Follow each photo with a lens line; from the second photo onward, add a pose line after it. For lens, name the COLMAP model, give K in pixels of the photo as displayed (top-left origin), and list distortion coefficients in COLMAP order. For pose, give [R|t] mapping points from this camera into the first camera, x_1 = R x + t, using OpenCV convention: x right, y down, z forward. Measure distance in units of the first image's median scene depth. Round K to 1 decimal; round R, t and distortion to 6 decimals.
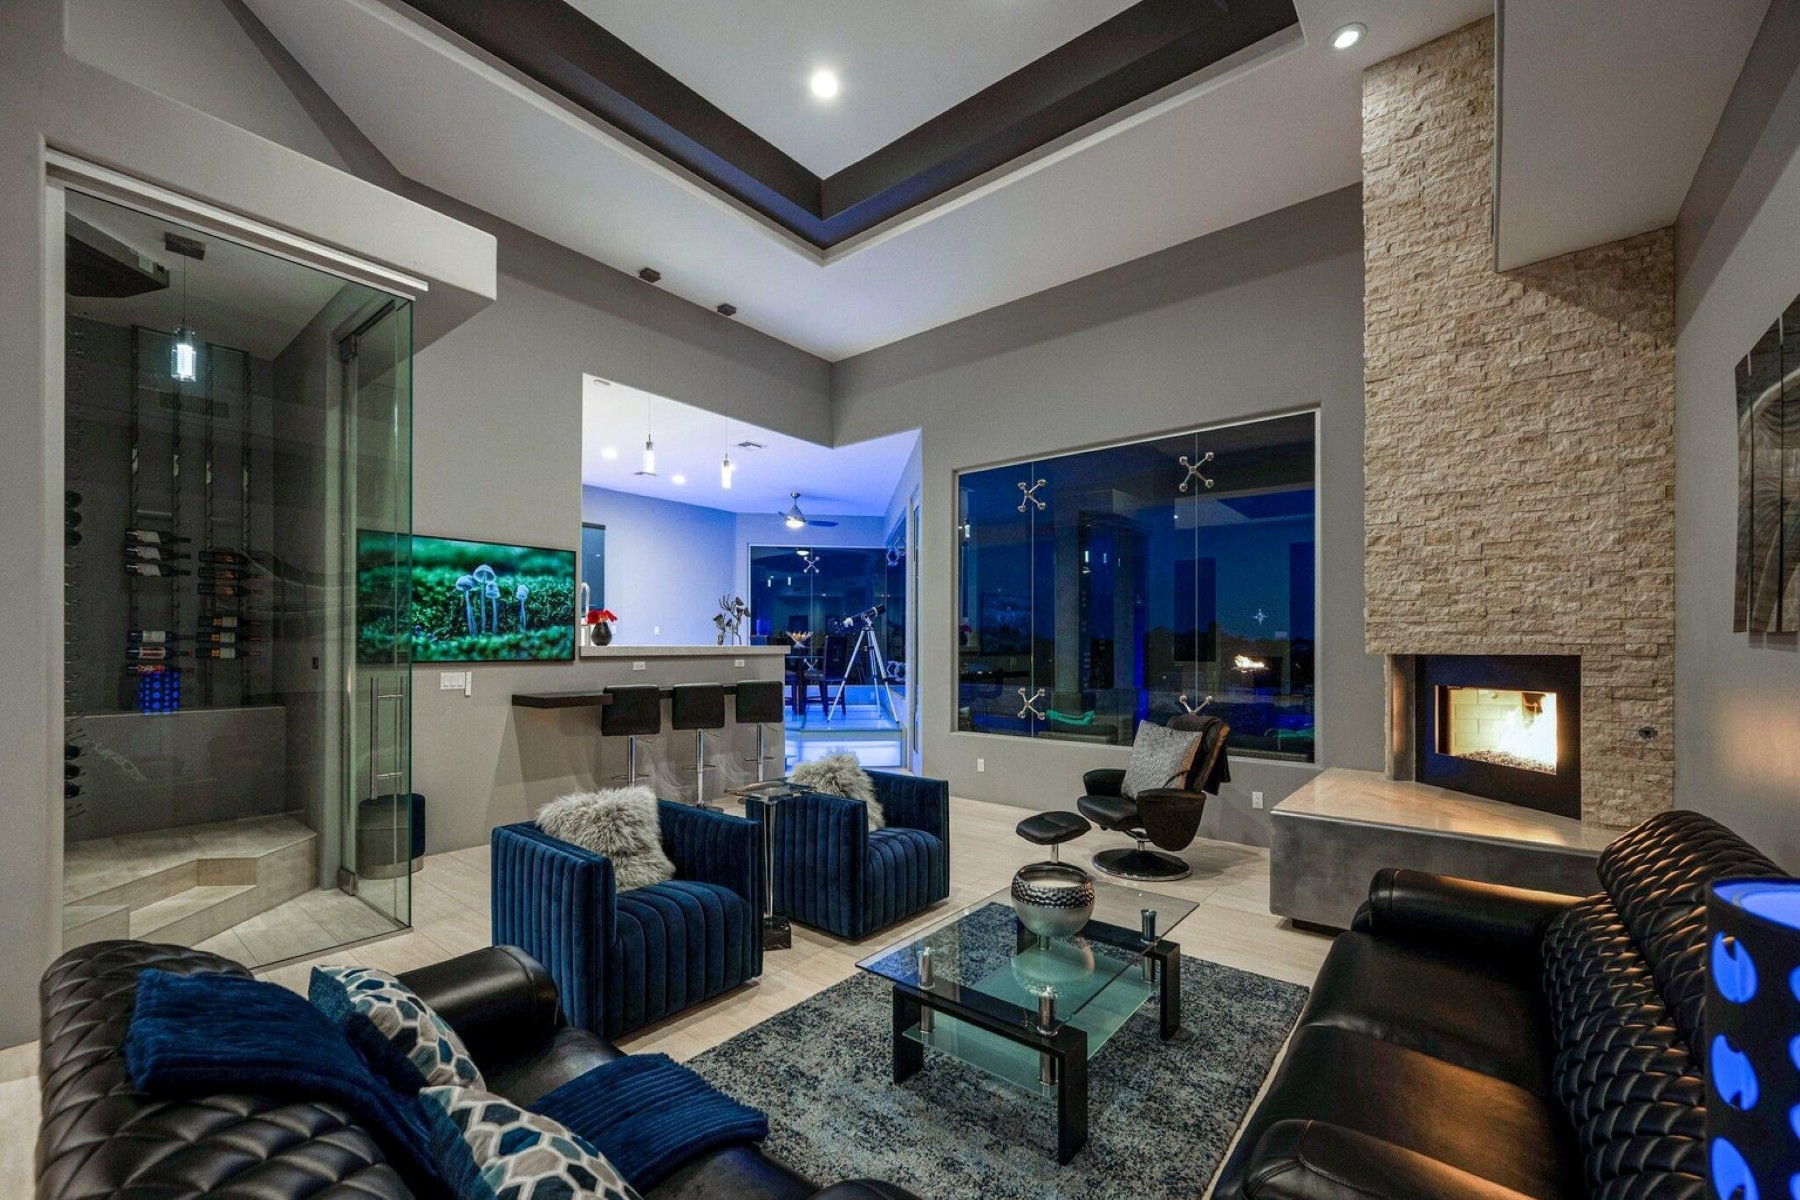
lens RADIAL K [[716.9, 0, 914.4], [0, 716.9, 642.4], [0, 0, 1]] dist [0.000481, -0.000002]
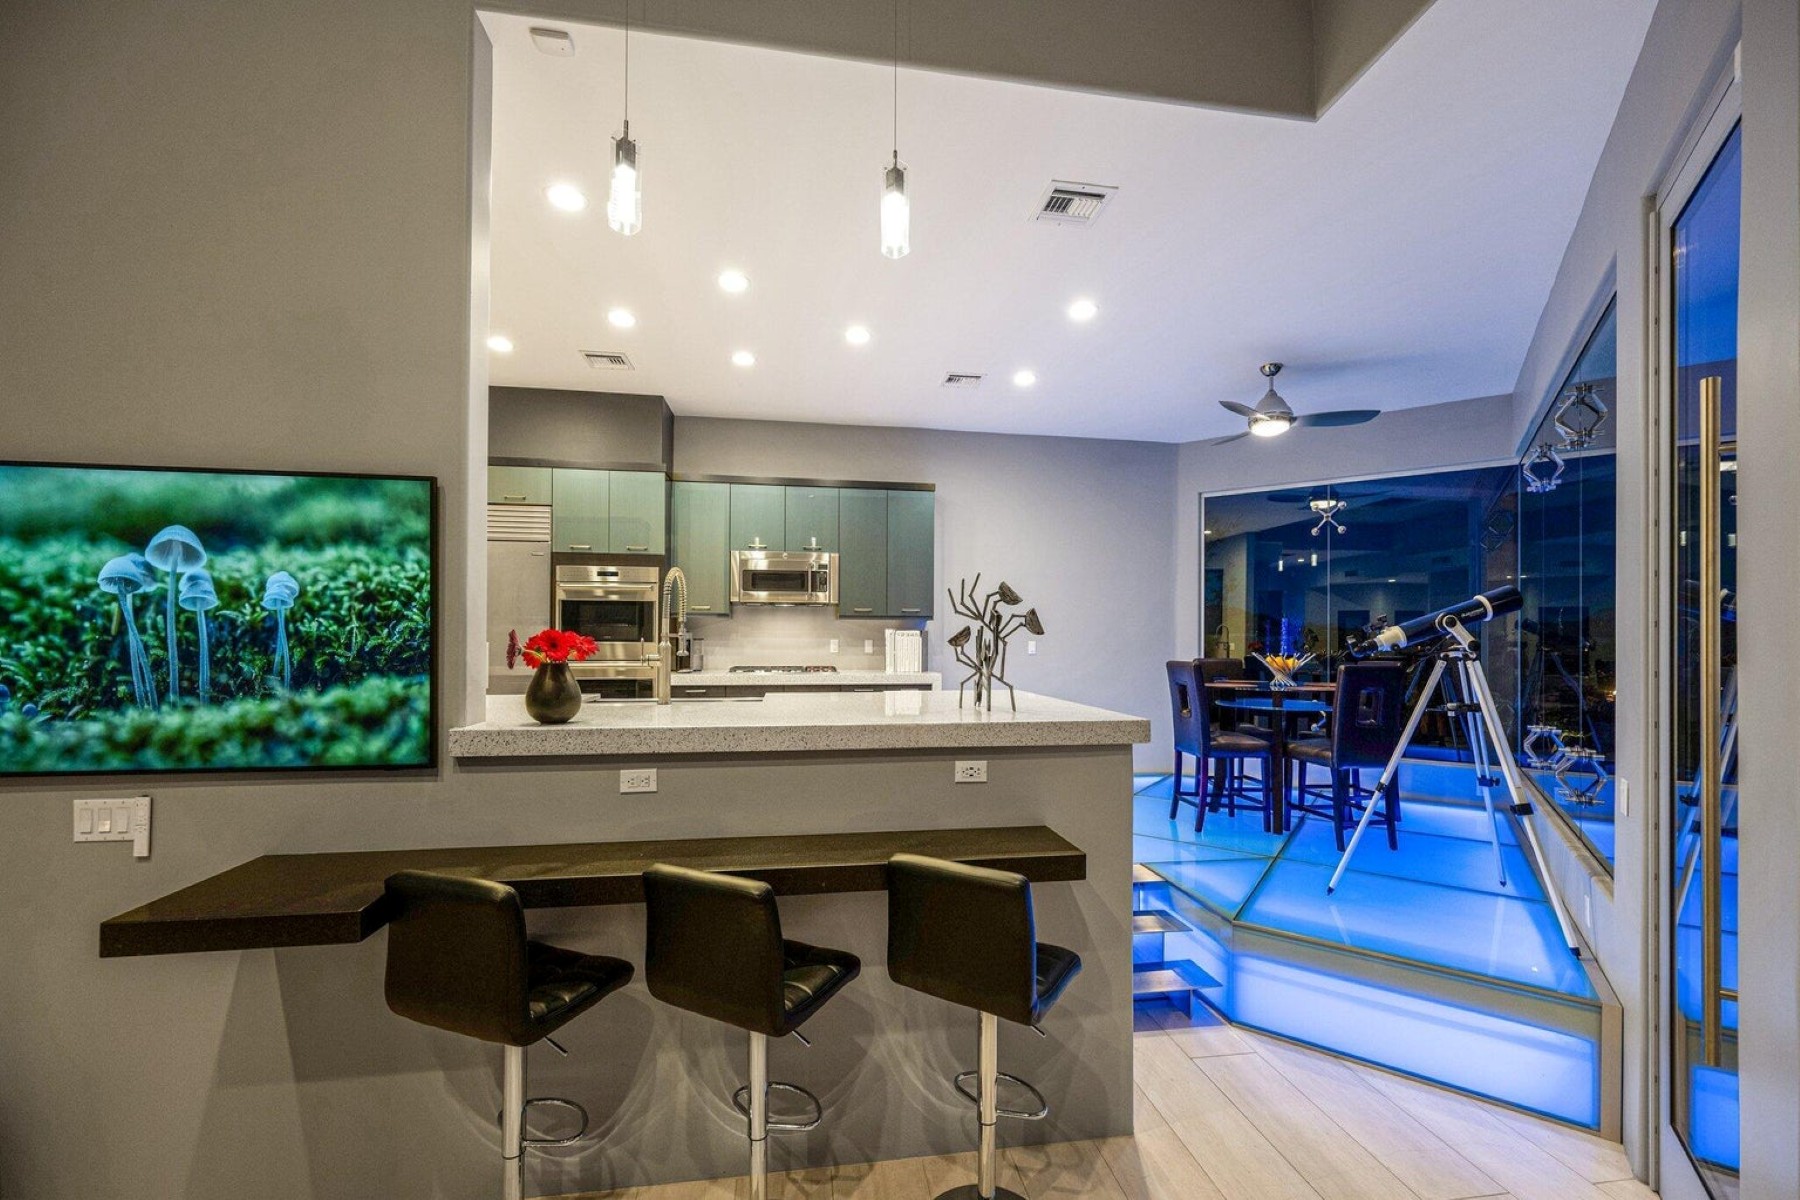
lens RADIAL K [[716.9, 0, 885.6], [0, 716.9, 637.8], [0, 0, 1]] dist [0.000481, -0.000002]
pose [[0.726989, -0.001076, -0.686648, -0.046890], [-0.002718, 0.999986, -0.004445, -0.044756], [0.686644, 0.005098, 0.726976, 0.947783]]
